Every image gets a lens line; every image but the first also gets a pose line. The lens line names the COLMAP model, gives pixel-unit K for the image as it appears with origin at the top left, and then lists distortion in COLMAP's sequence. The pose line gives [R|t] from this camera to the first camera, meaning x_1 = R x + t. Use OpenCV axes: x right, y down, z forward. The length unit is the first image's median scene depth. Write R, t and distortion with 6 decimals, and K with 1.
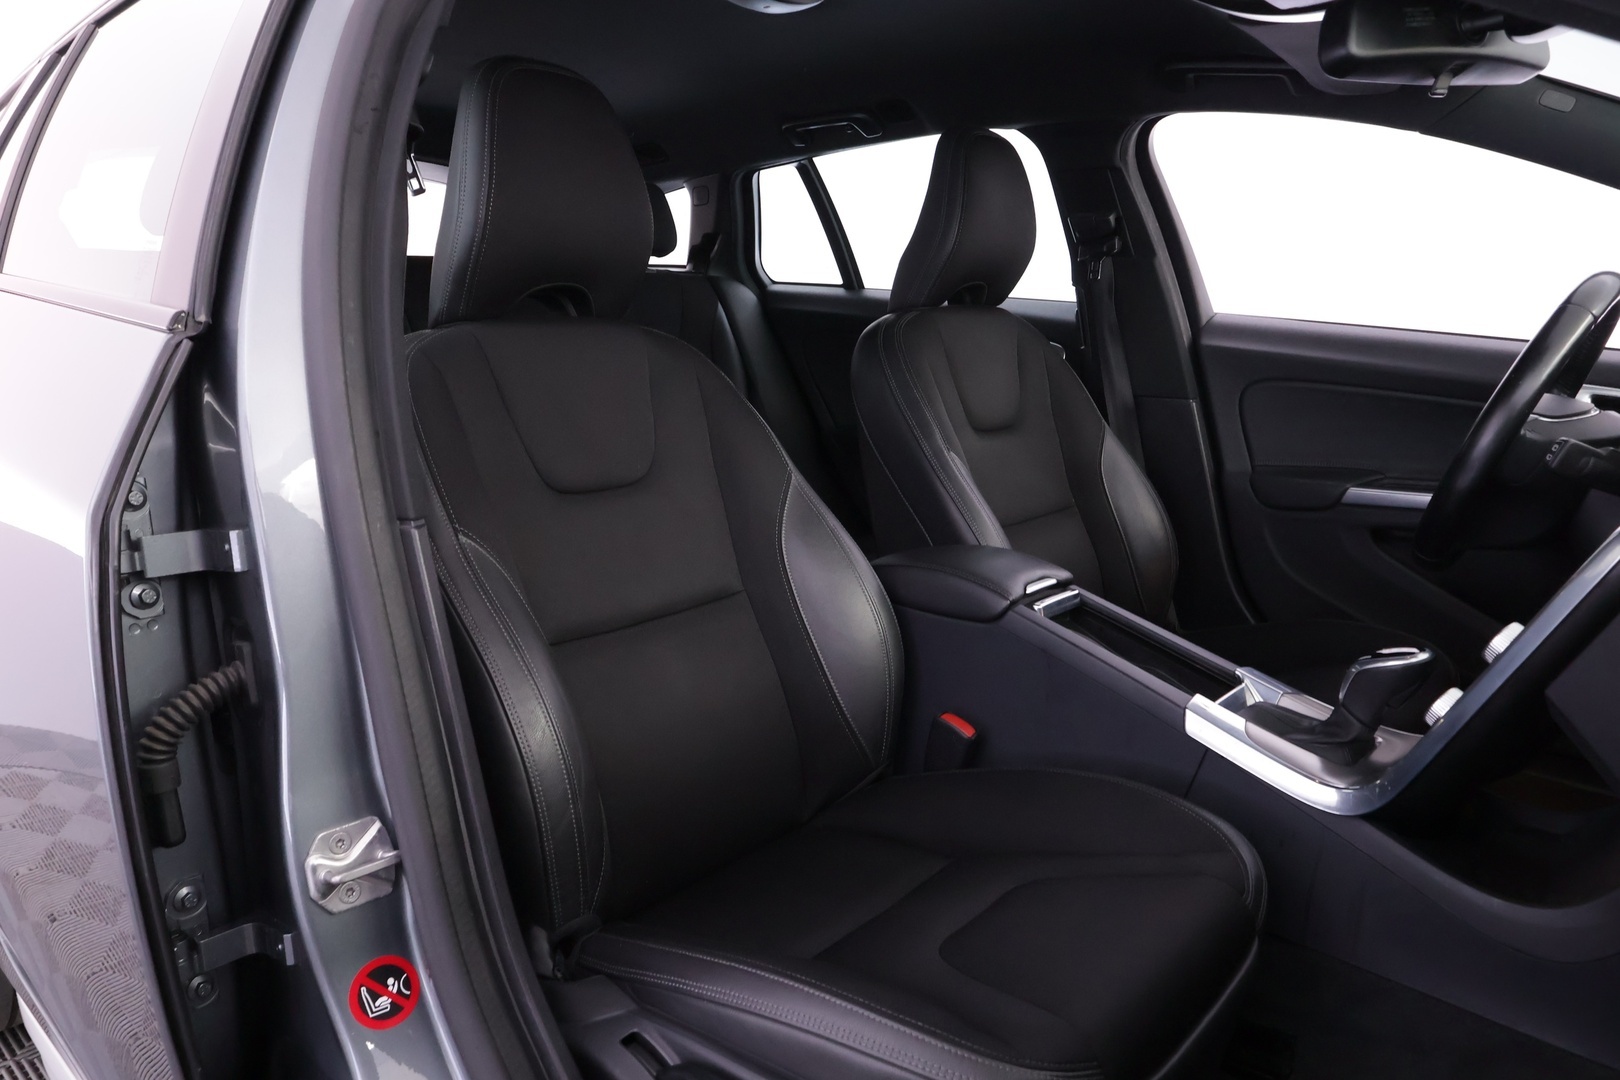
lens RADIAL K [[1117.2, 0, 848.7], [0, 1117.2, 539.7], [0, 0, 1]] dist [0.005671, 0.000093]
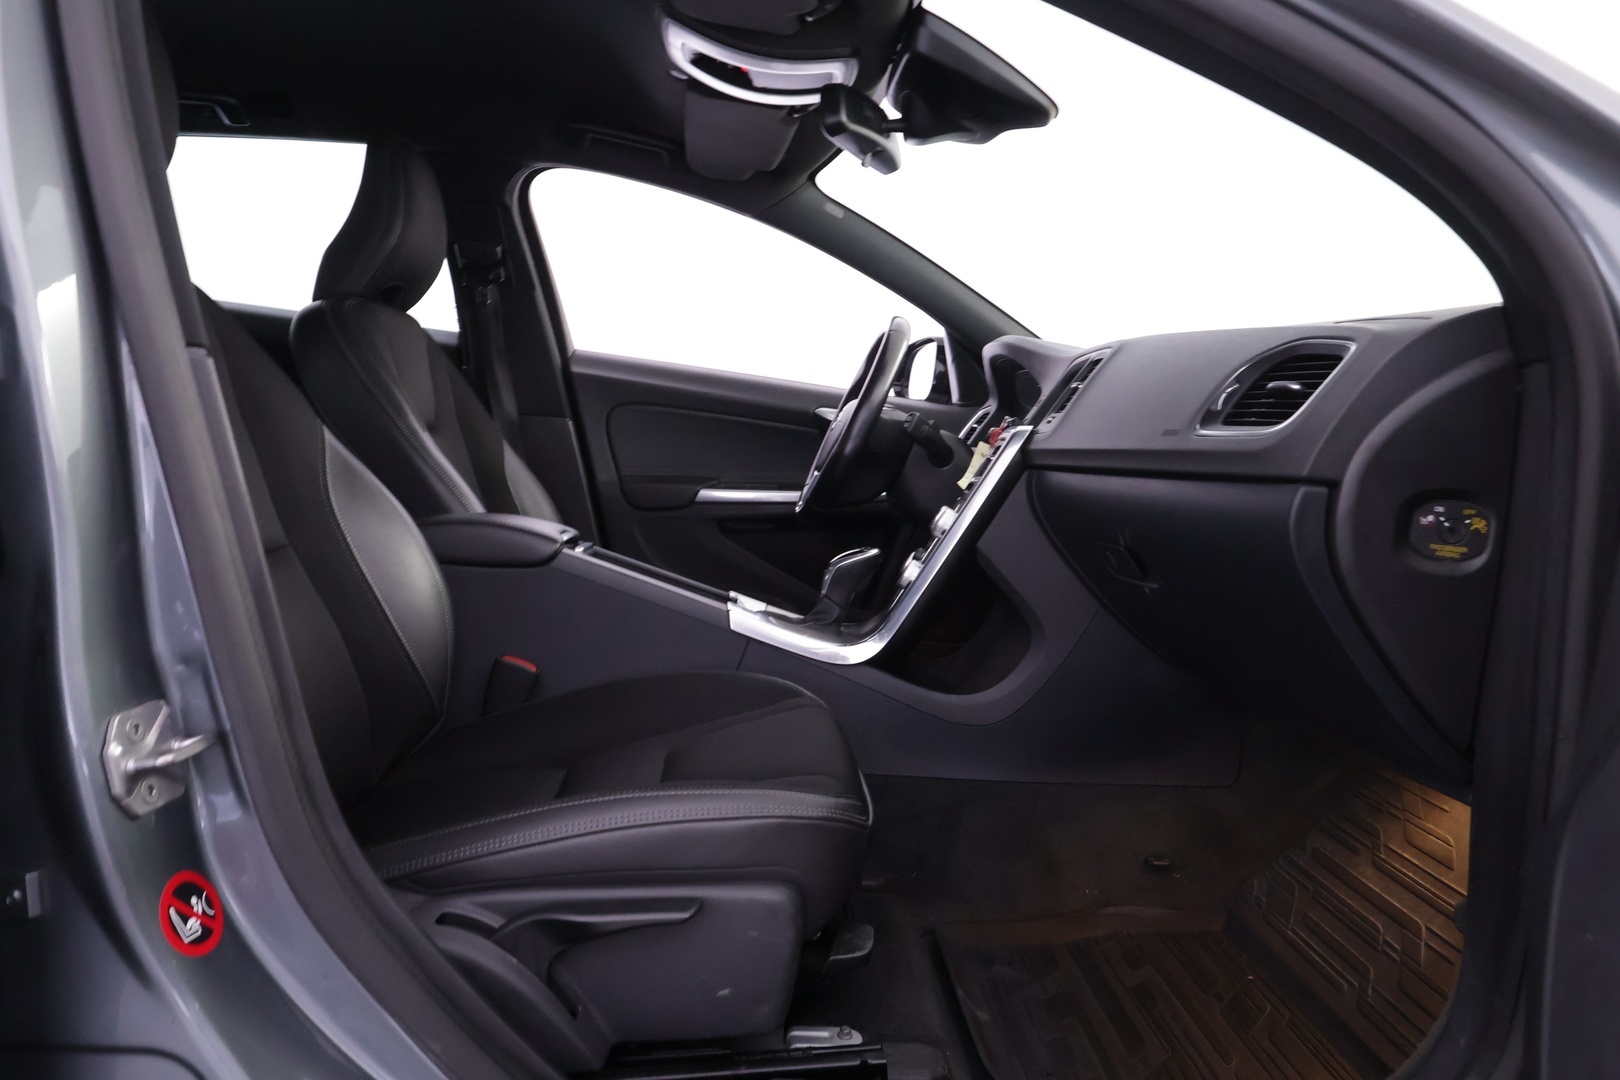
lens RADIAL K [[1117.2, 0, 848.7], [0, 1117.2, 539.7], [0, 0, 1]] dist [0.005671, 0.000093]
pose [[0.688724, -0.013917, 0.724890, -0.449188], [0.106394, 0.990932, -0.082061, 0.168592], [-0.717174, 0.133642, 0.683960, 0.041577]]
